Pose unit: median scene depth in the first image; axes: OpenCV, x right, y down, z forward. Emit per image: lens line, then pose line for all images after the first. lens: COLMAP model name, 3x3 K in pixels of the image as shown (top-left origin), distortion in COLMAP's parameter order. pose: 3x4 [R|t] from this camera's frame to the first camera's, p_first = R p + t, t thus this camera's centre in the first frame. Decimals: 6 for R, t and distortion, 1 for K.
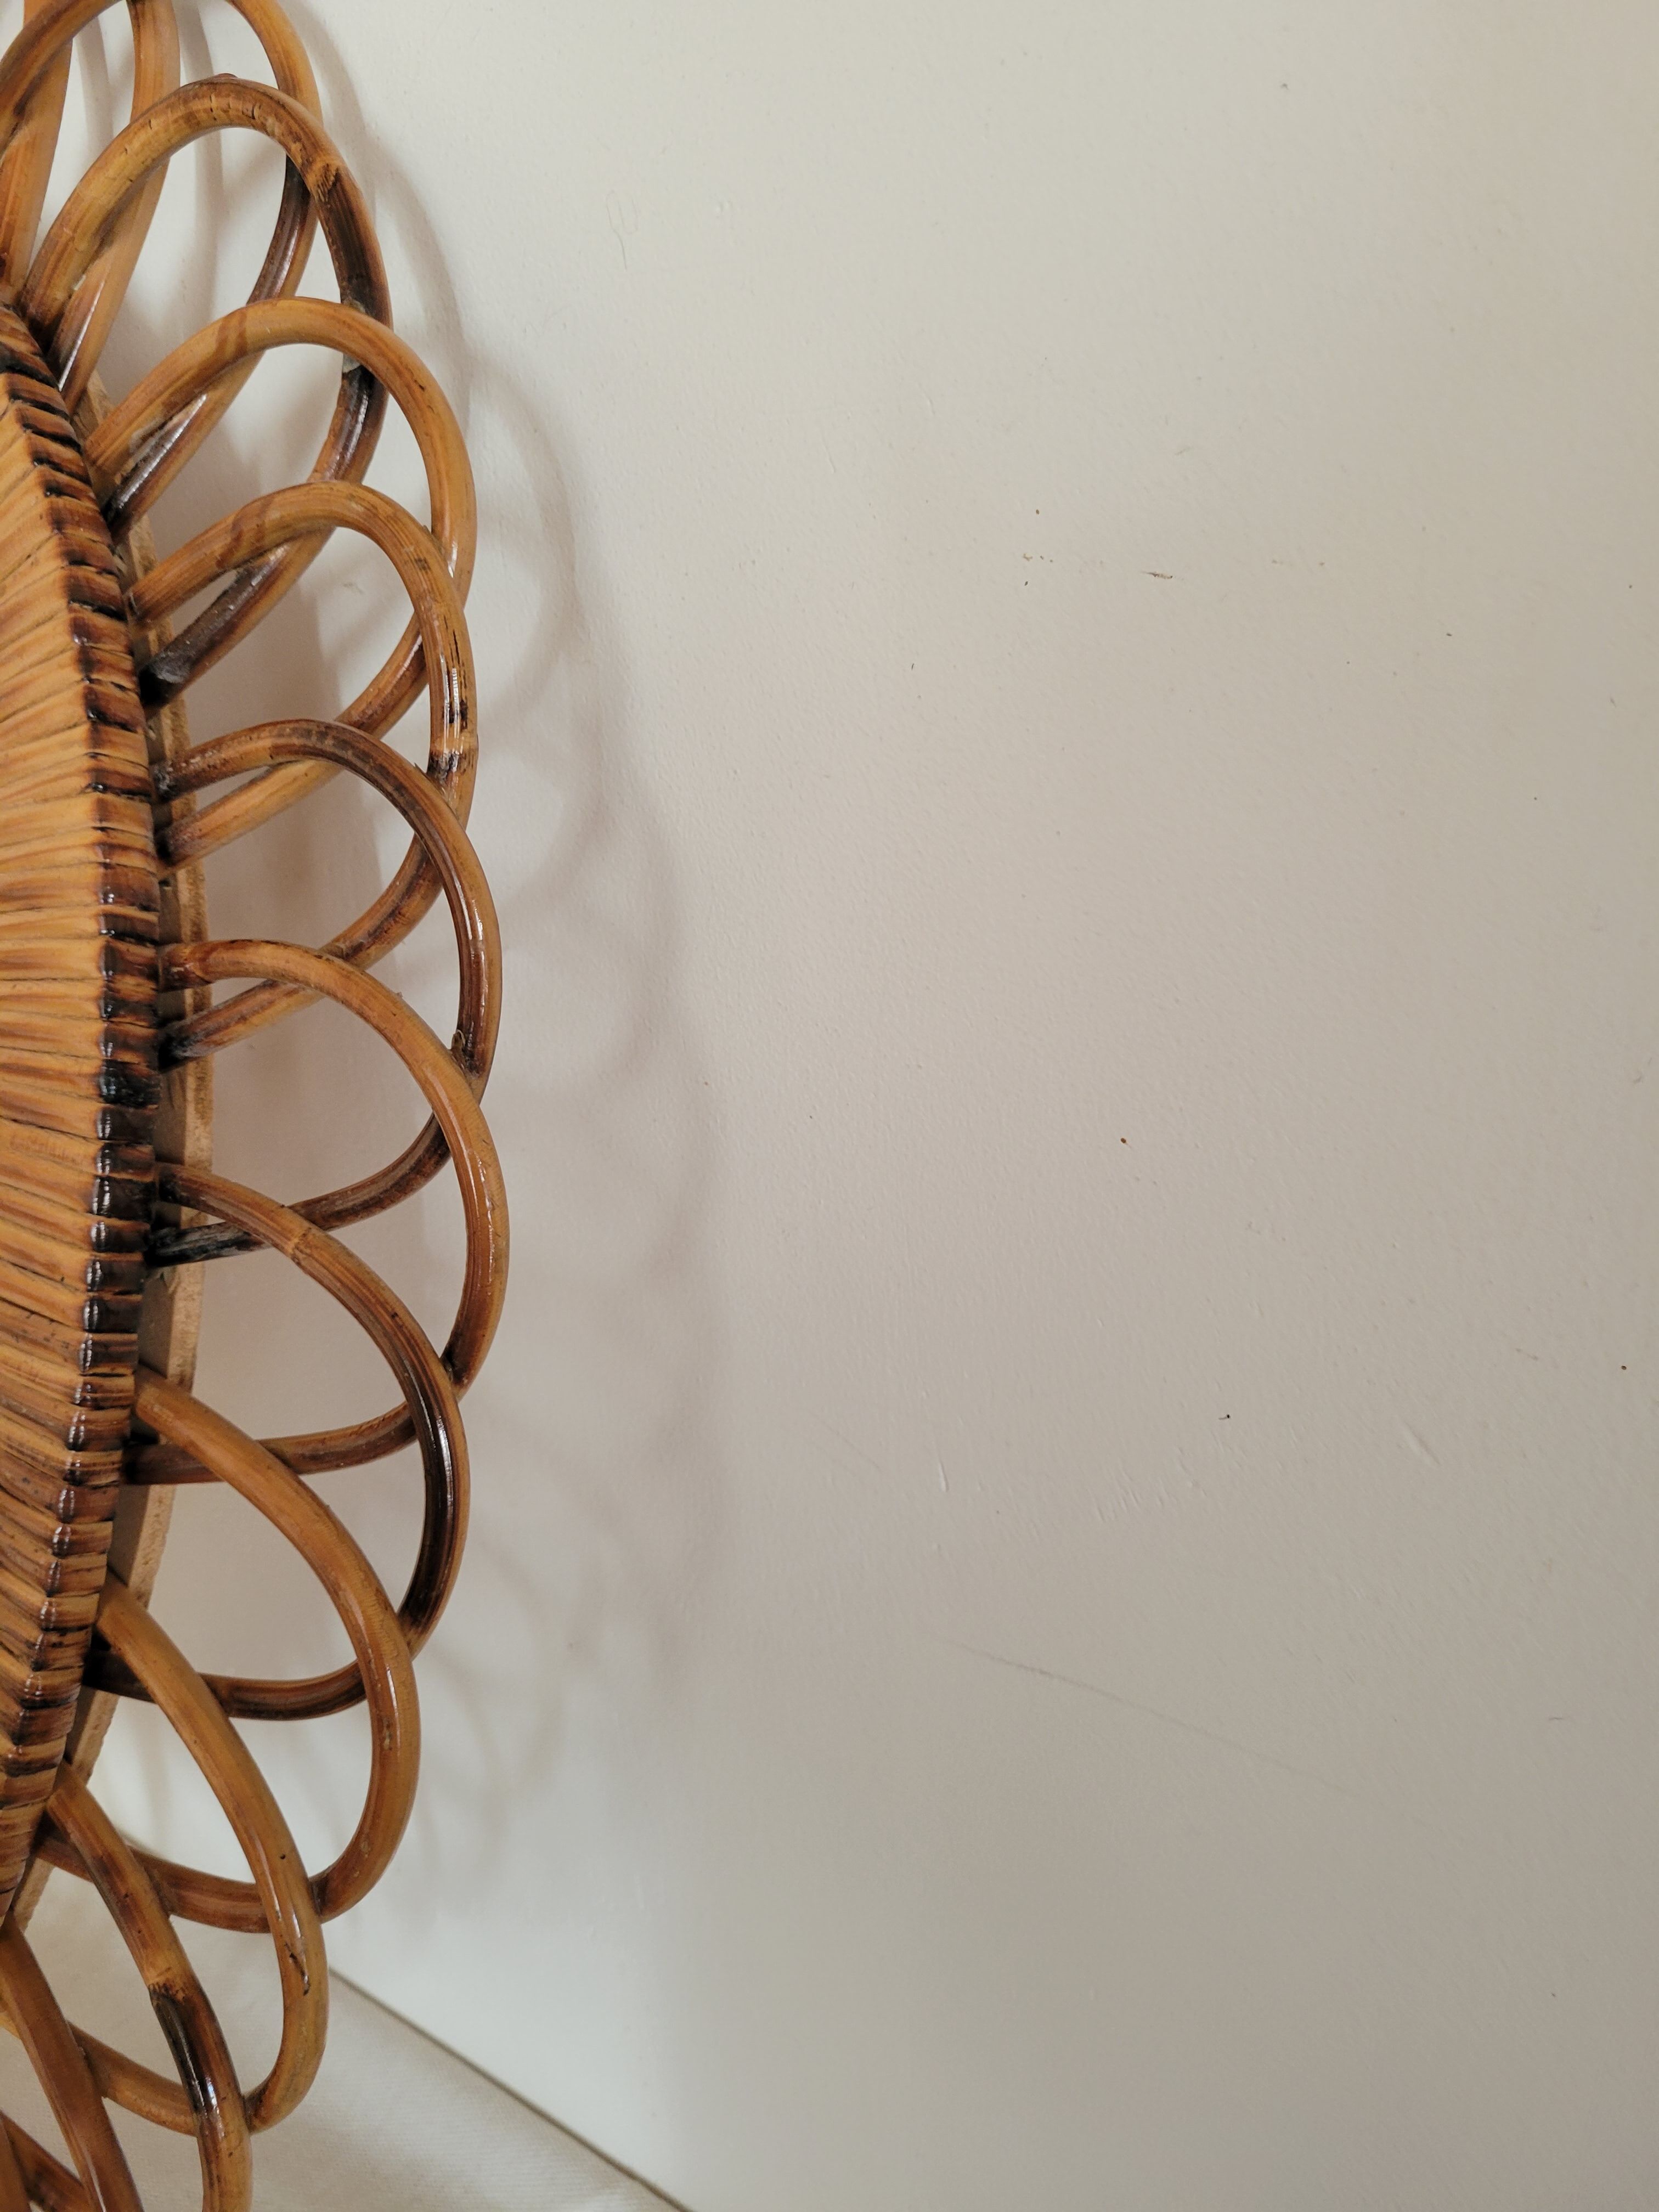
lens RADIAL K [[1662.4, 0, 831.4], [0, 1662.4, 1105.1], [0, 0, 1]] dist [-0.003778, 0.011876]
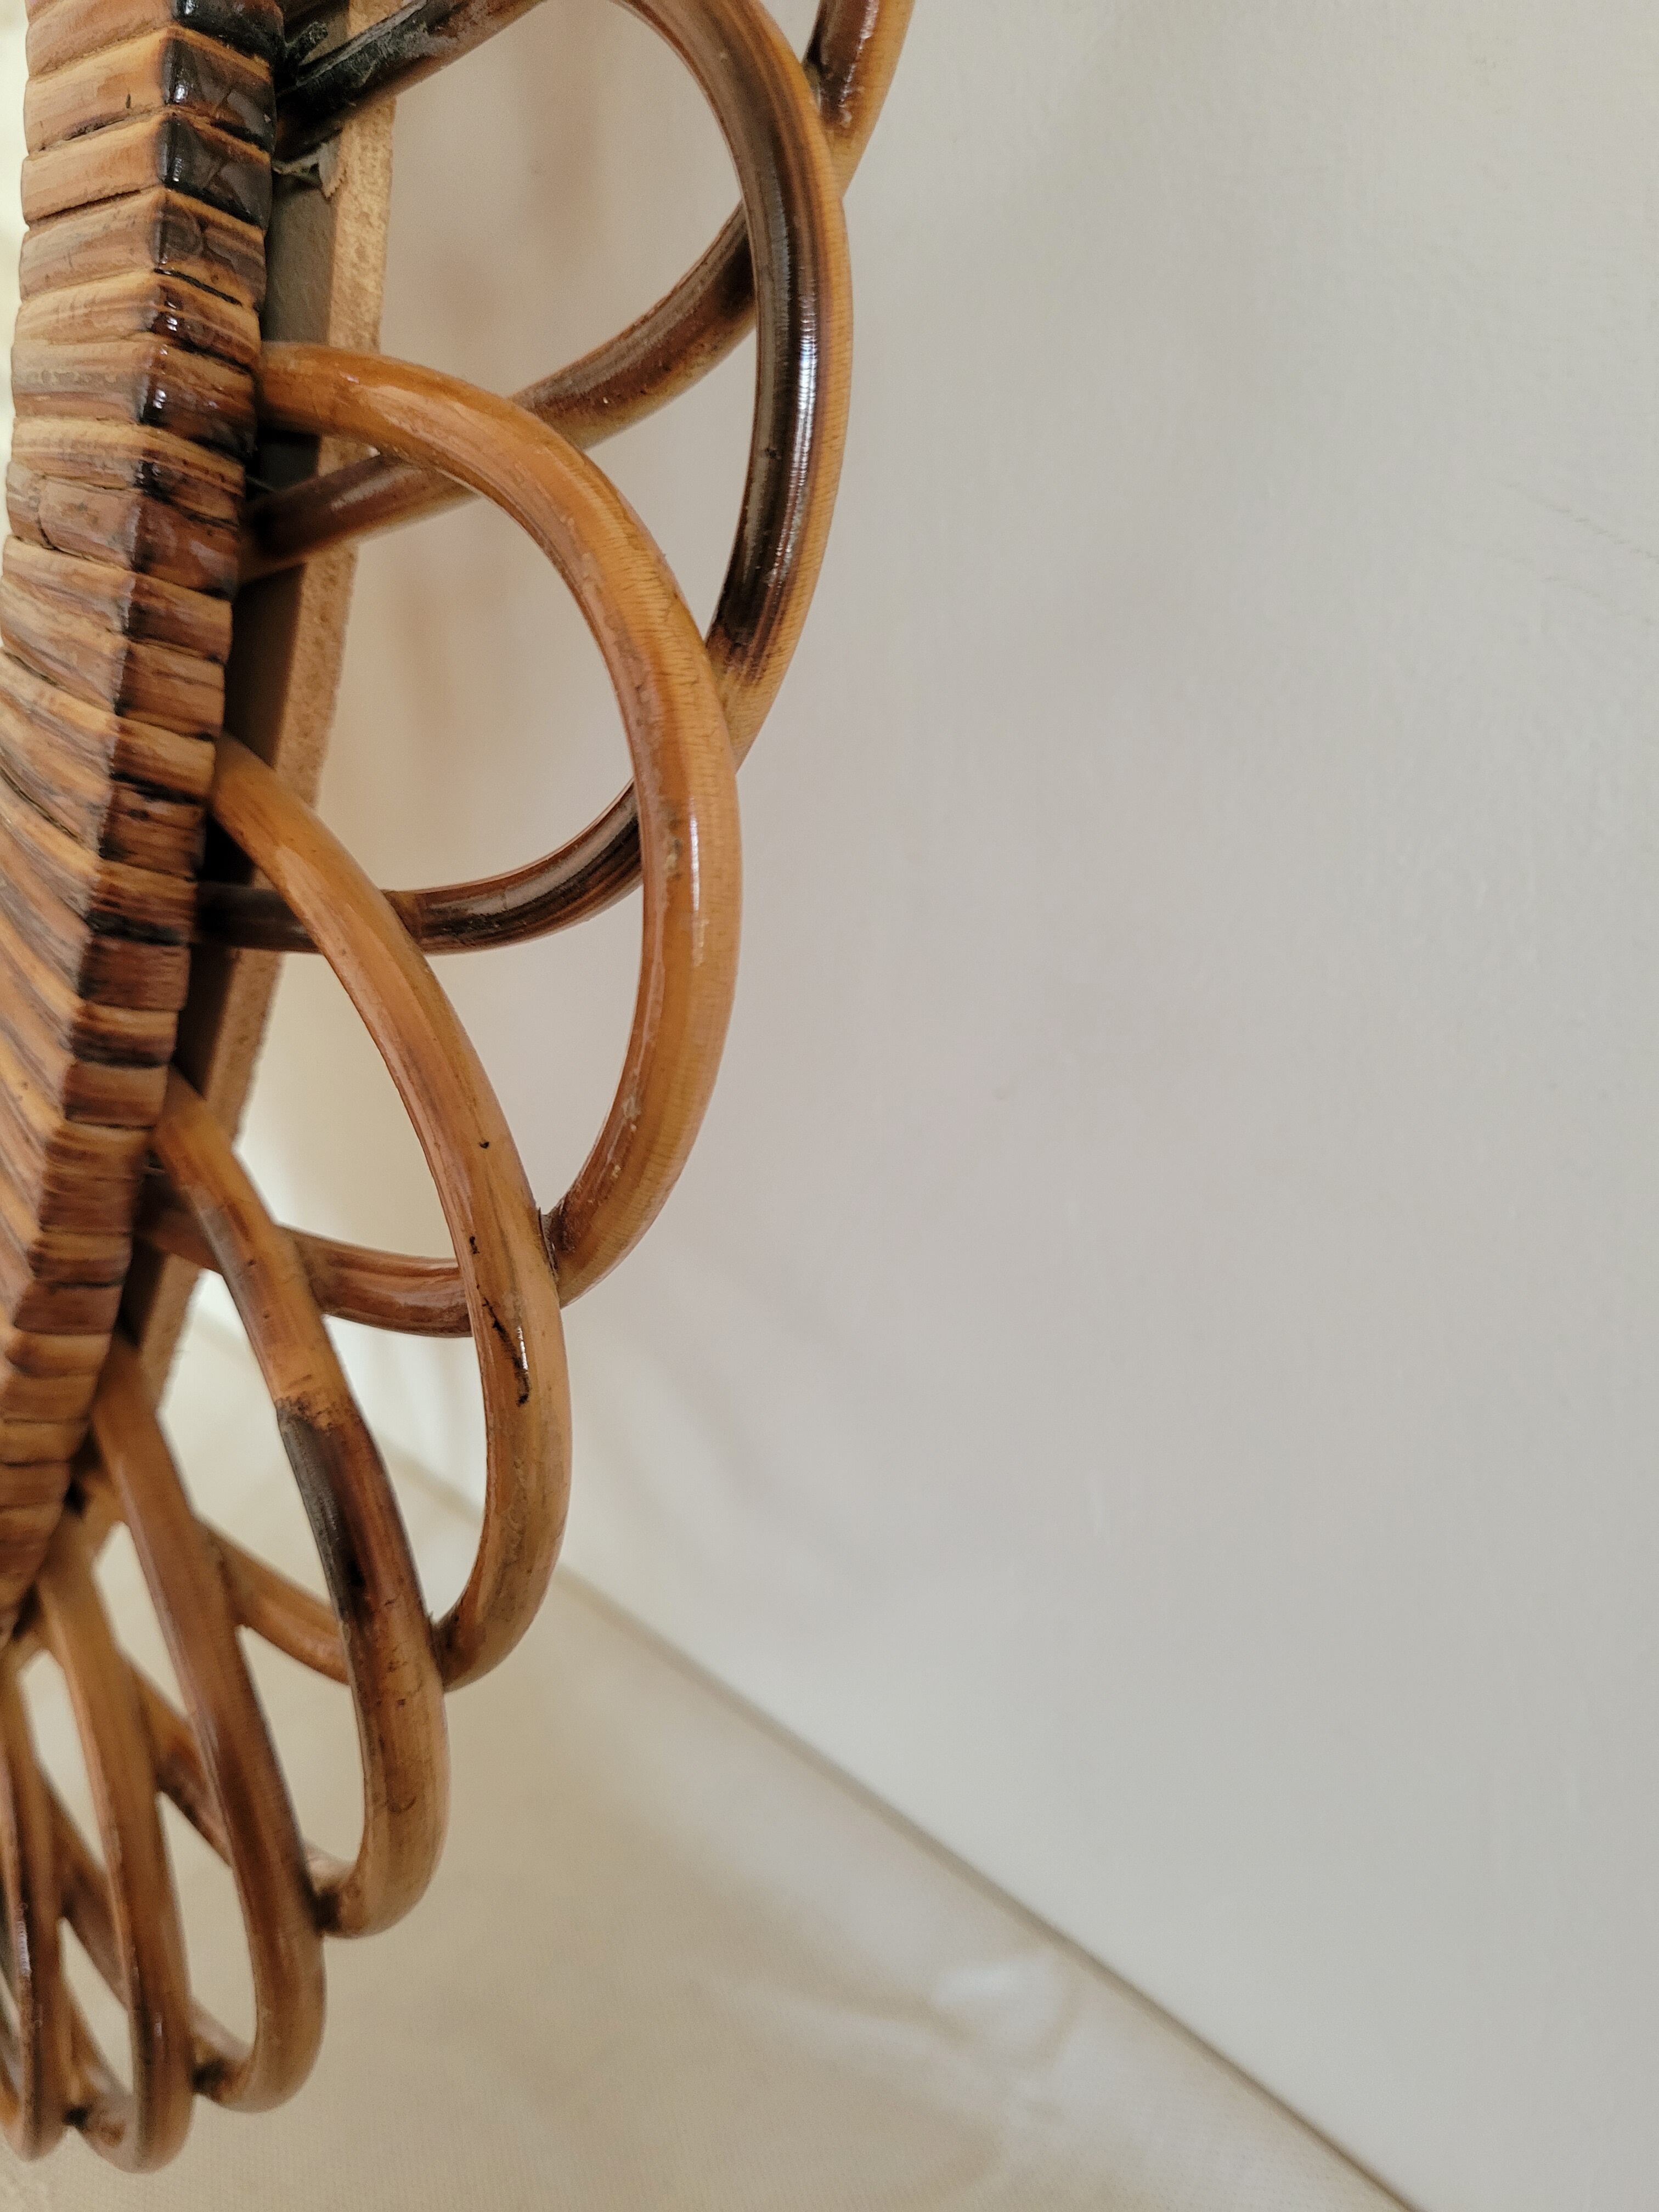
lens RADIAL K [[1662.4, 0, 818.2], [0, 1662.4, 1110.3], [0, 0, 1]] dist [-0.003778, 0.011876]
pose [[0.972826, 0.031703, -0.229356, -0.106022], [-0.019038, 0.998180, 0.057226, 0.390939], [0.230753, -0.051304, 0.971659, 0.497665]]
